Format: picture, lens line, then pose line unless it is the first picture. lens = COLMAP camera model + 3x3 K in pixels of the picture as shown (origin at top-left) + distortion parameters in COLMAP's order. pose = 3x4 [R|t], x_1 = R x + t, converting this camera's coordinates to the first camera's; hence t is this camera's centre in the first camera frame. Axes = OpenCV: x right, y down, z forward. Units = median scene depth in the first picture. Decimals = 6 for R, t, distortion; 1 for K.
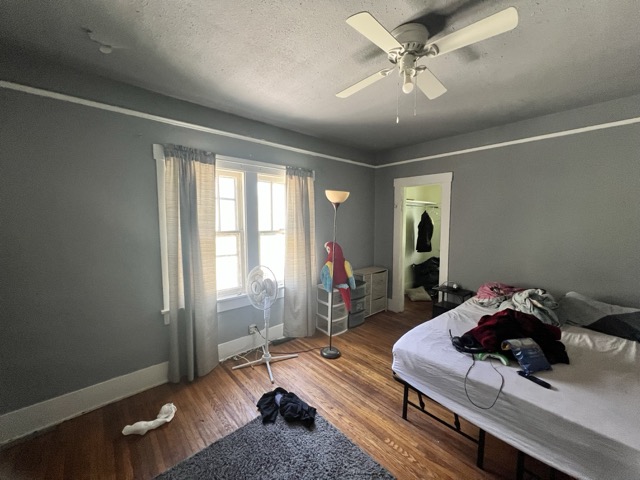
lens RADIAL K [[257.1, 0, 323.0], [0, 257.1, 238.7], [0, 0, 1]] dist [-0.001107, 0.000755]
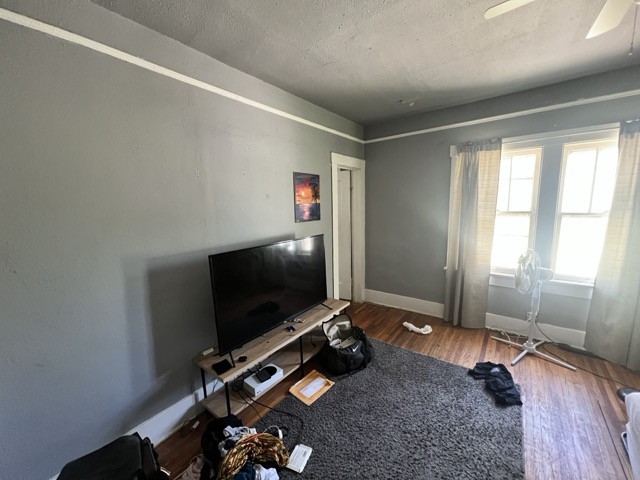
lens RADIAL K [[257.1, 0, 322.0], [0, 257.1, 242.3], [0, 0, 1]] dist [-0.001107, 0.000755]
pose [[0.185659, 0.139401, -0.972676, 0.541092], [-0.050972, 0.989919, 0.132143, -0.004876], [0.981291, 0.025046, 0.190893, 0.070343]]
